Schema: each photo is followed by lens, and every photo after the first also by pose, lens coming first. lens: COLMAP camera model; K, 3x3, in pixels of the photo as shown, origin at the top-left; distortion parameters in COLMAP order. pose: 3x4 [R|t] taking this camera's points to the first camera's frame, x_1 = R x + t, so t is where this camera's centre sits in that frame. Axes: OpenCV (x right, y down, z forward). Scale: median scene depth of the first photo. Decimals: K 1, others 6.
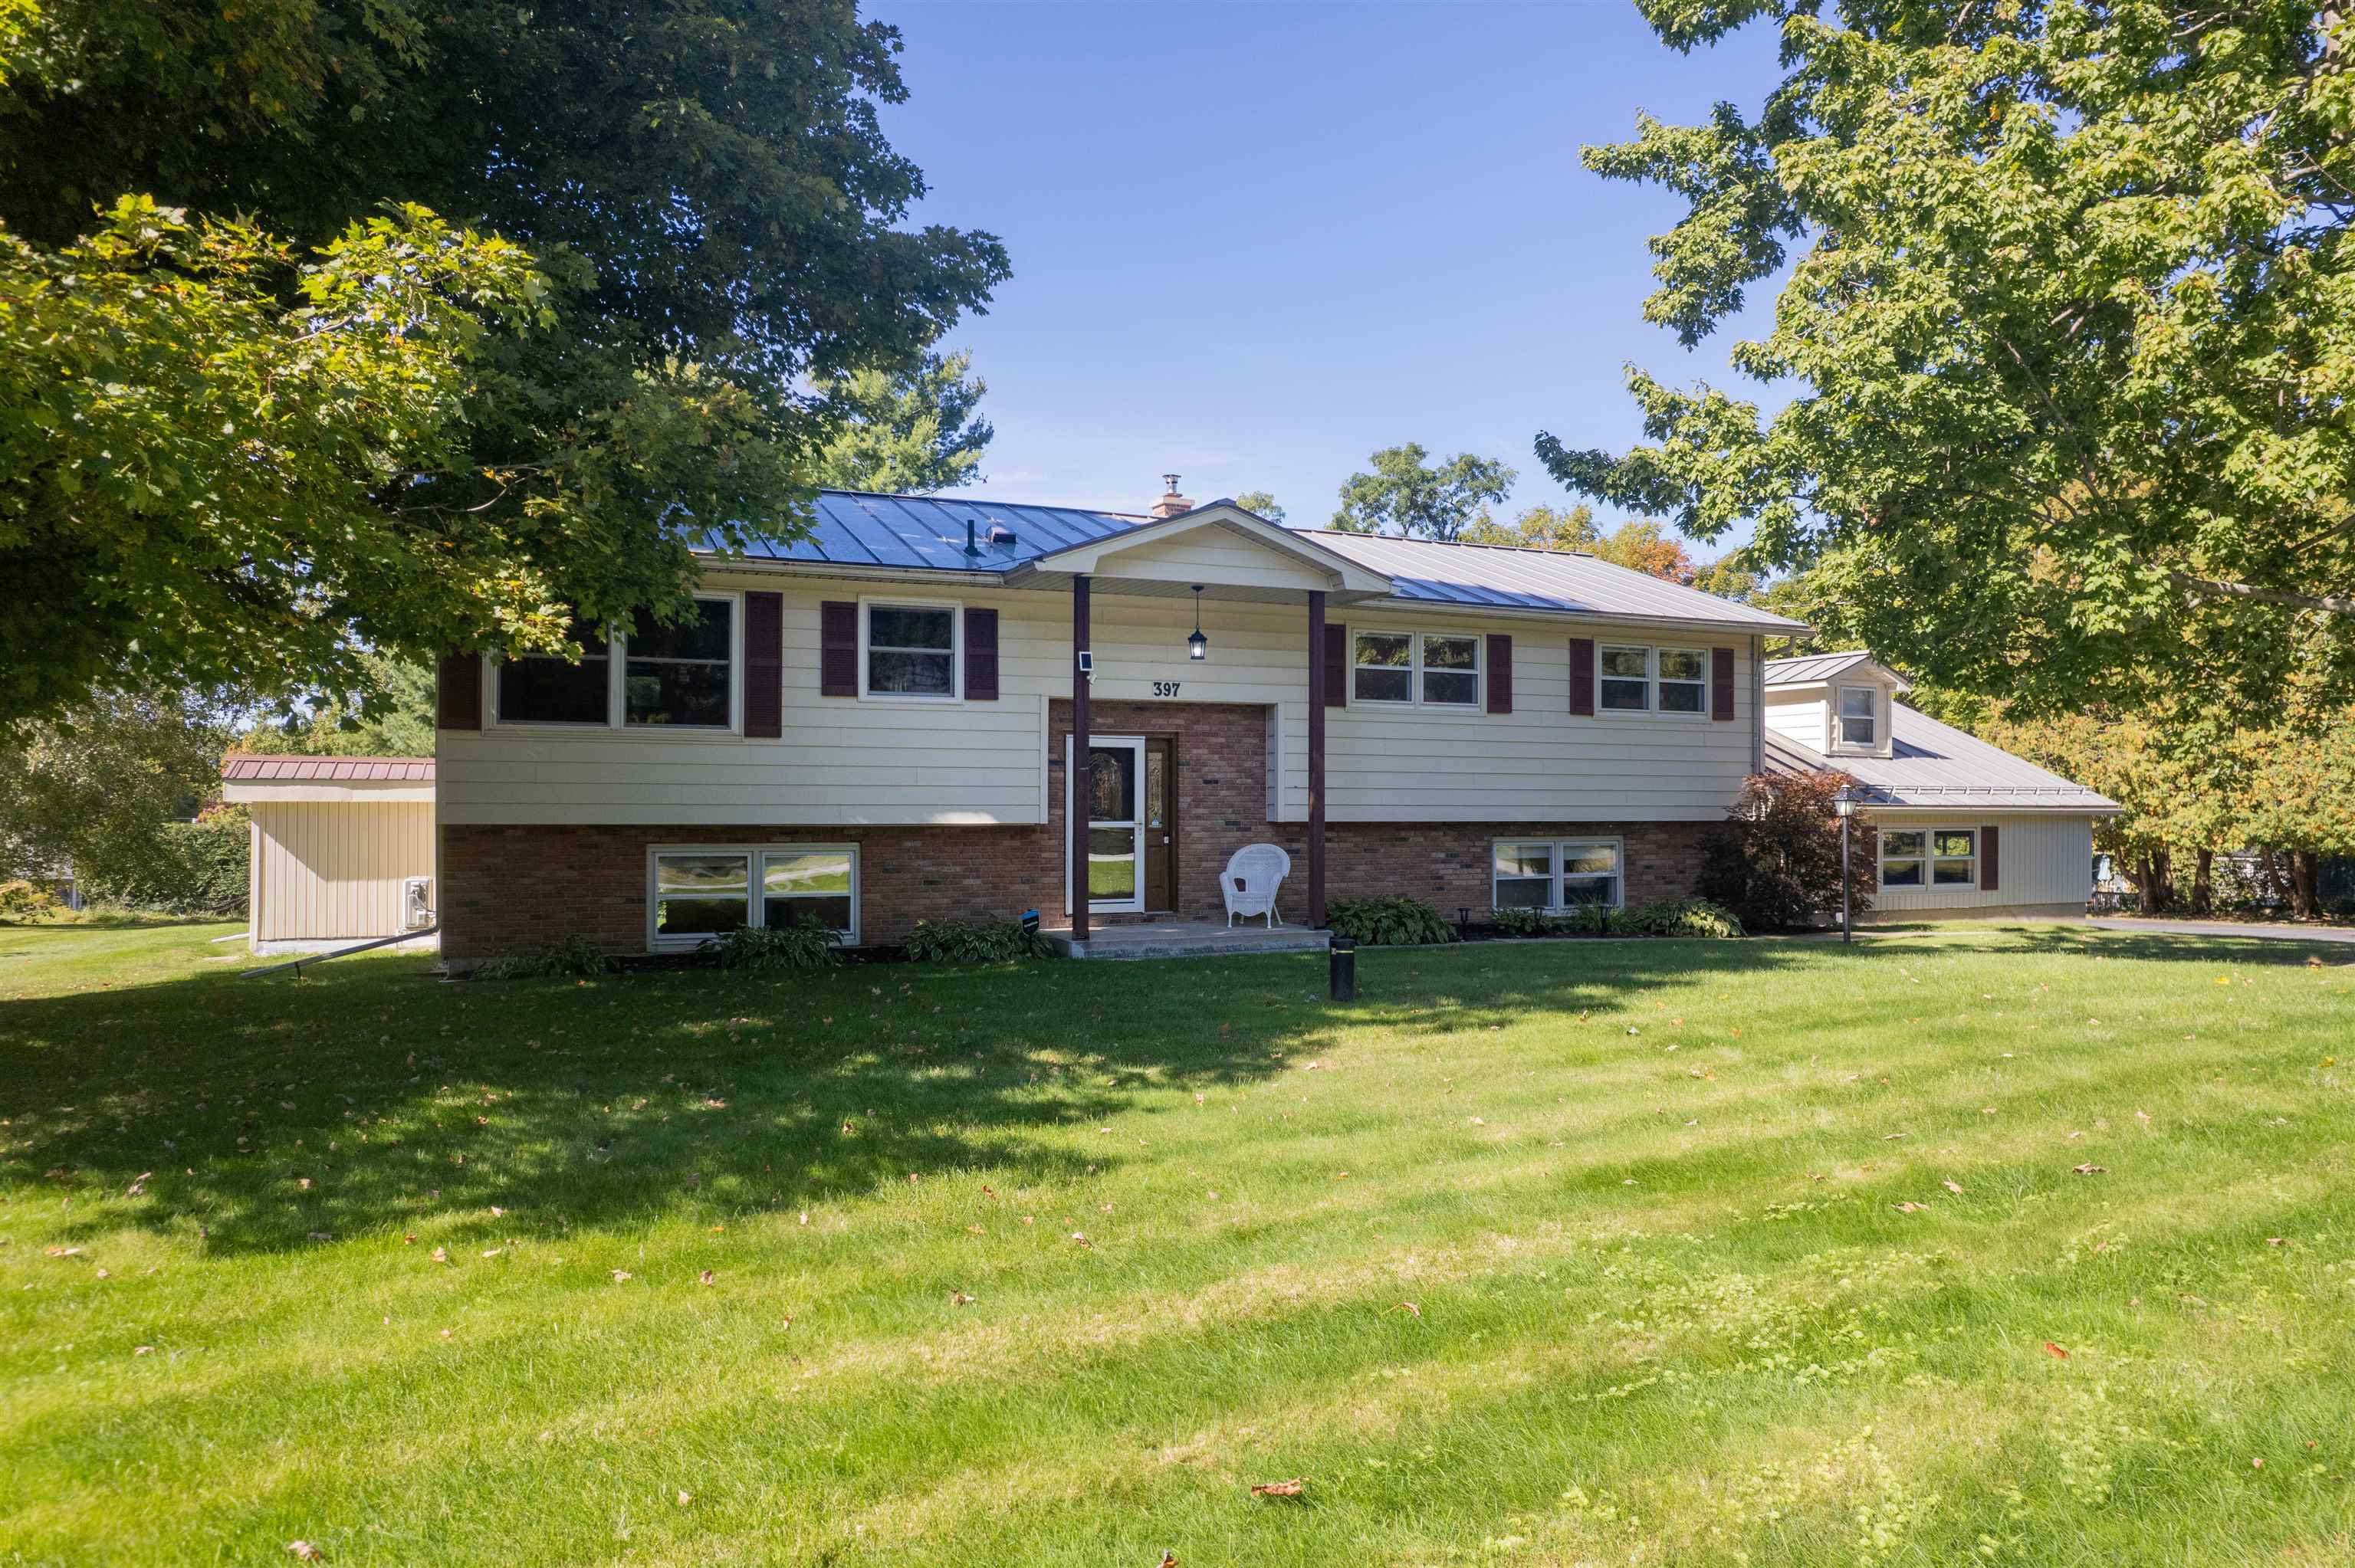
lens RADIAL K [[1522.7, 0, 1184.3], [0, 1522.7, 792.5], [0, 0, 1]] dist [0.004909, 0.001818]
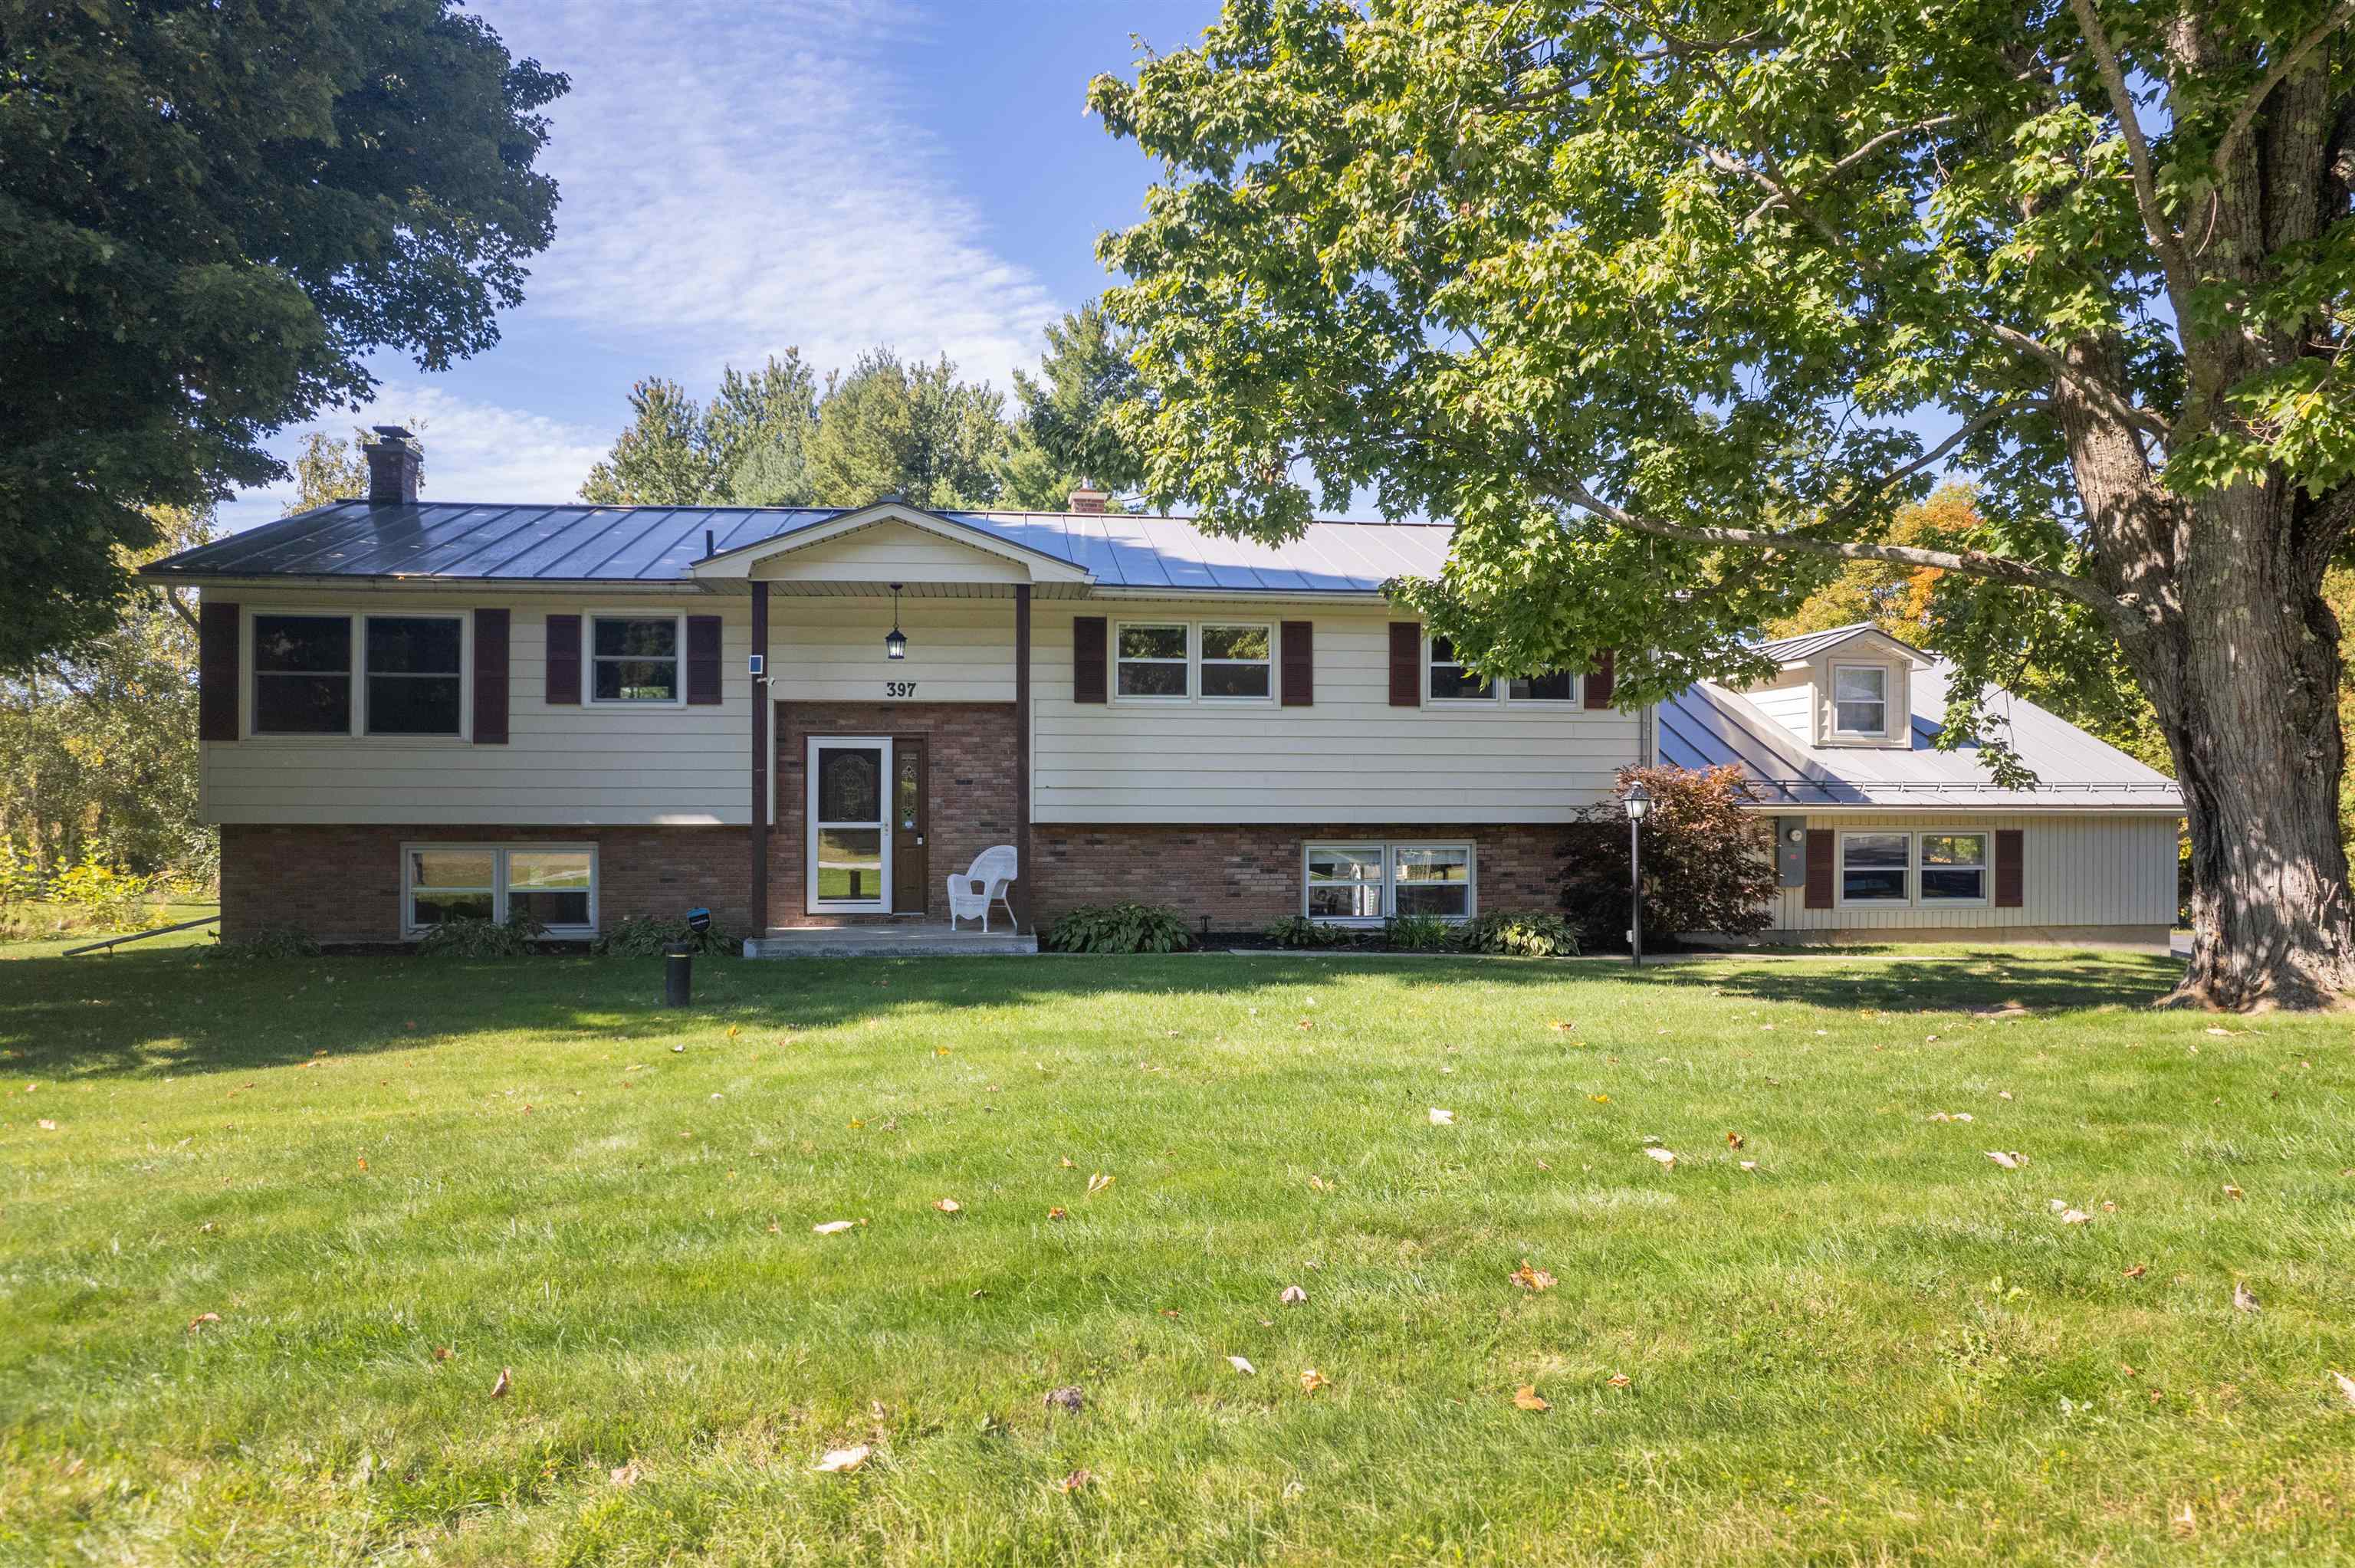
lens RADIAL K [[1522.7, 0, 1173.9], [0, 1522.7, 776.7], [0, 0, 1]] dist [0.004909, 0.001818]
pose [[0.953893, -0.007420, -0.300056, 0.457021], [0.003892, 0.999916, -0.012354, 0.002166], [0.300122, 0.010616, 0.953842, 0.105908]]
